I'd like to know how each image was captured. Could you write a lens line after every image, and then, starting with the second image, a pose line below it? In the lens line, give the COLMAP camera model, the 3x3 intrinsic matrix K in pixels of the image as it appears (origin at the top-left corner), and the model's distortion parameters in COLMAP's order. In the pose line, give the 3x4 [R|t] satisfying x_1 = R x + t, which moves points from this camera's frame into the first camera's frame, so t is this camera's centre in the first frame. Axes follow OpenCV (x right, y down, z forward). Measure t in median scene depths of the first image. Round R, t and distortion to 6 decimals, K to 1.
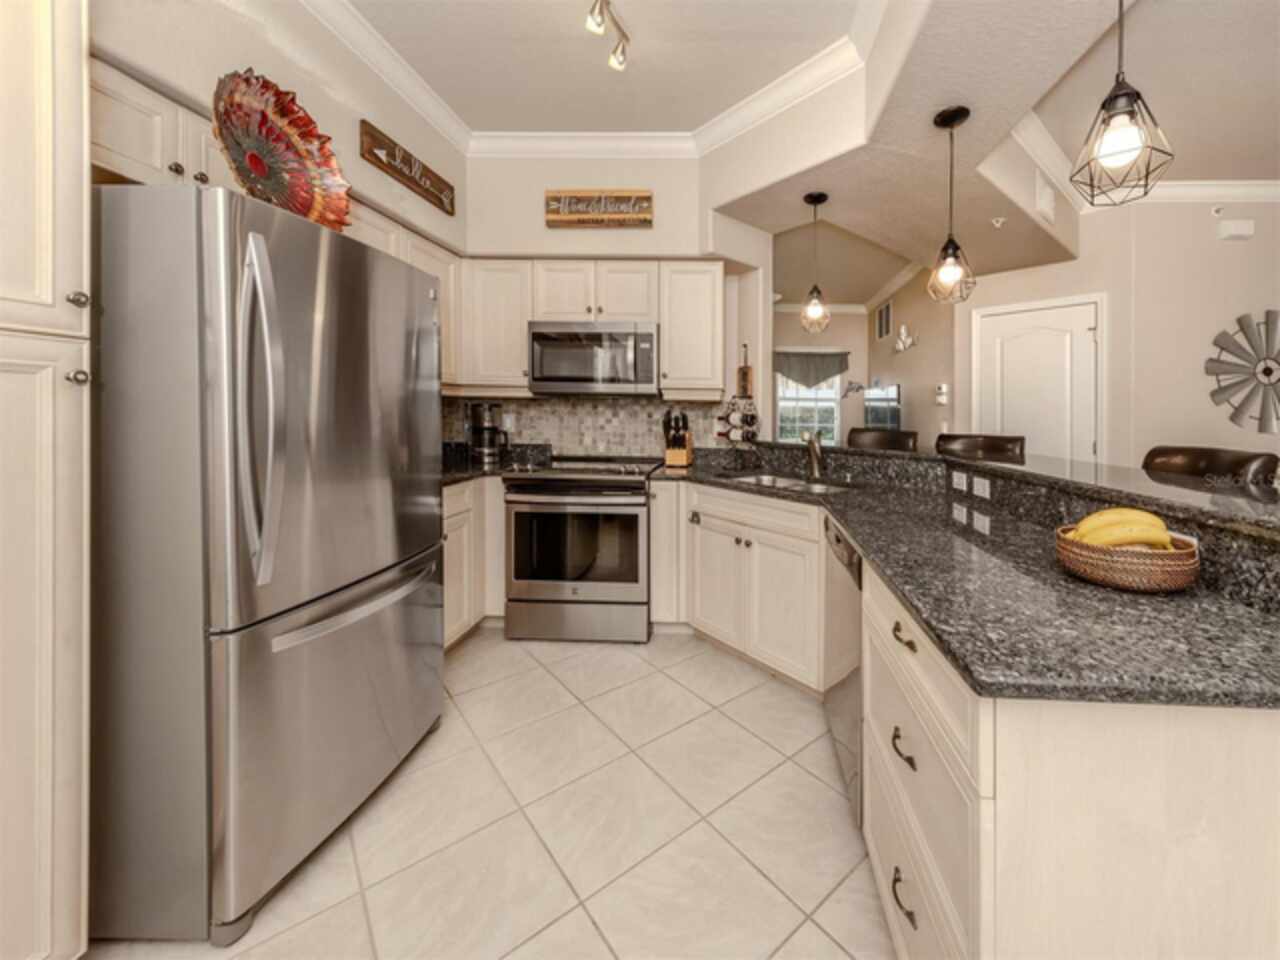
lens RADIAL K [[461.9, 0, 642.7], [0, 461.9, 443.9], [0, 0, 1]] dist [0.000428, -0.000087]
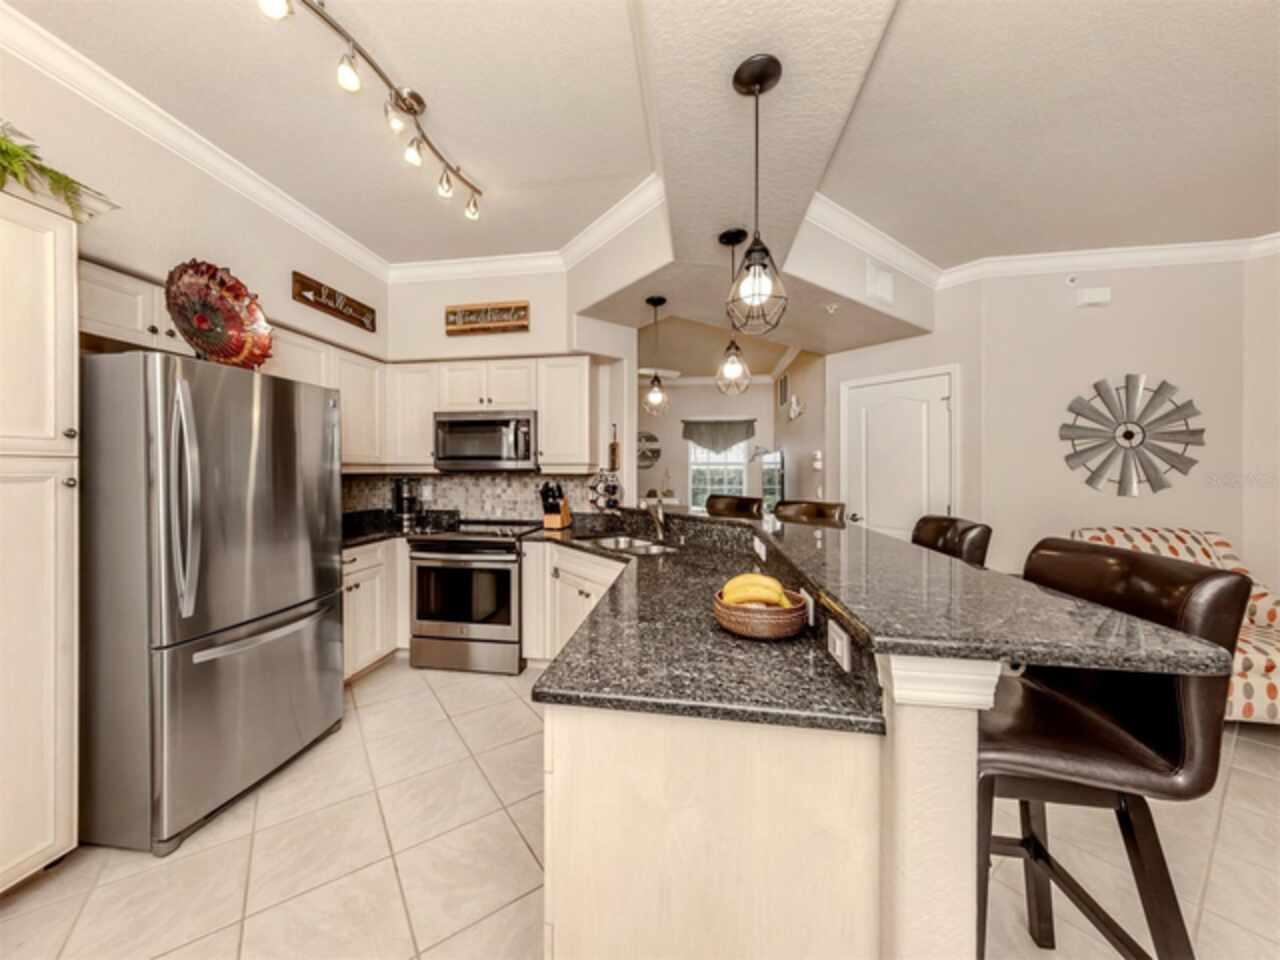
lens RADIAL K [[466.5, 0, 643.4], [0, 466.5, 487.2], [0, 0, 1]] dist [0.001487, 0.000227]
pose [[0.991207, -0.010155, -0.131928, 0.474321], [0.009265, 0.999930, -0.007355, -0.049183], [0.131993, 0.006069, 0.991232, -0.167980]]
